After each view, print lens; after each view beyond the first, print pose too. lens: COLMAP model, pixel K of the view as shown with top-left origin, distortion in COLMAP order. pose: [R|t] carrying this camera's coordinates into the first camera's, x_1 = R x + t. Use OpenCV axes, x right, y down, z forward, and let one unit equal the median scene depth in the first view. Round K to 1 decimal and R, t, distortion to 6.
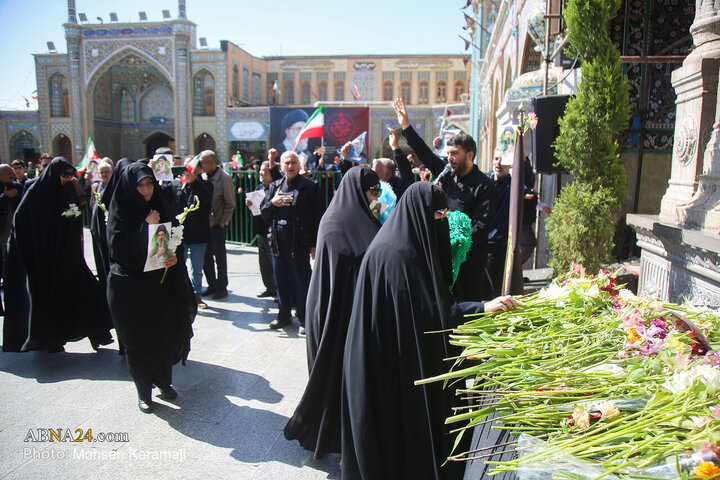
lens RADIAL K [[531.0, 0, 374.5], [0, 531.0, 245.1], [0, 0, 1]] dist [-0.097802, 0.064691]
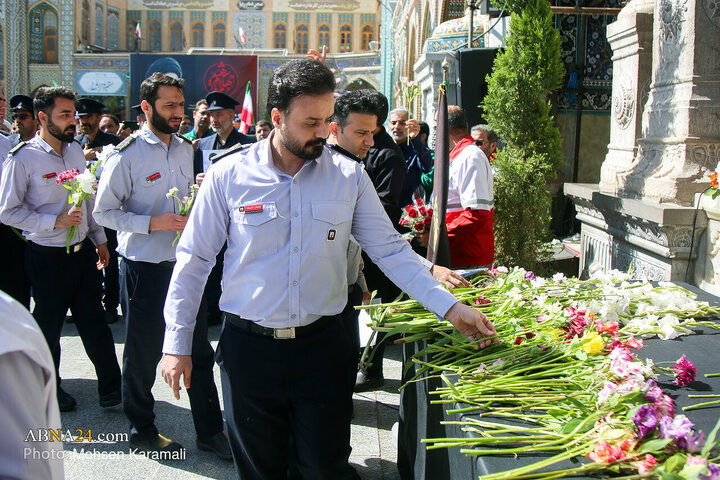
lens RADIAL K [[530.0, 0, 374.1], [0, 530.0, 166.8], [0, 0, 1]] dist [-0.089607, 0.053678]
pose [[0.992278, -0.003250, 0.123988, 0.068397], [0.012911, 0.996933, -0.077194, -0.028244], [-0.123357, 0.078198, 0.989277, 0.198682]]
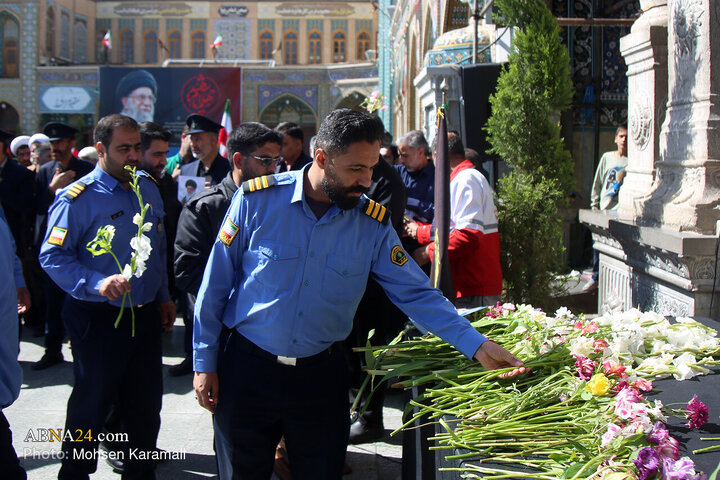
lens RADIAL K [[531.0, 0, 361.3], [0, 531.0, 175.4], [0, 0, 1]] dist [-0.097802, 0.064691]
pose [[0.993257, -0.008298, 0.115639, 0.070818], [0.023794, 0.990793, -0.133277, -0.015396], [-0.113469, 0.135130, 0.984309, 0.296138]]
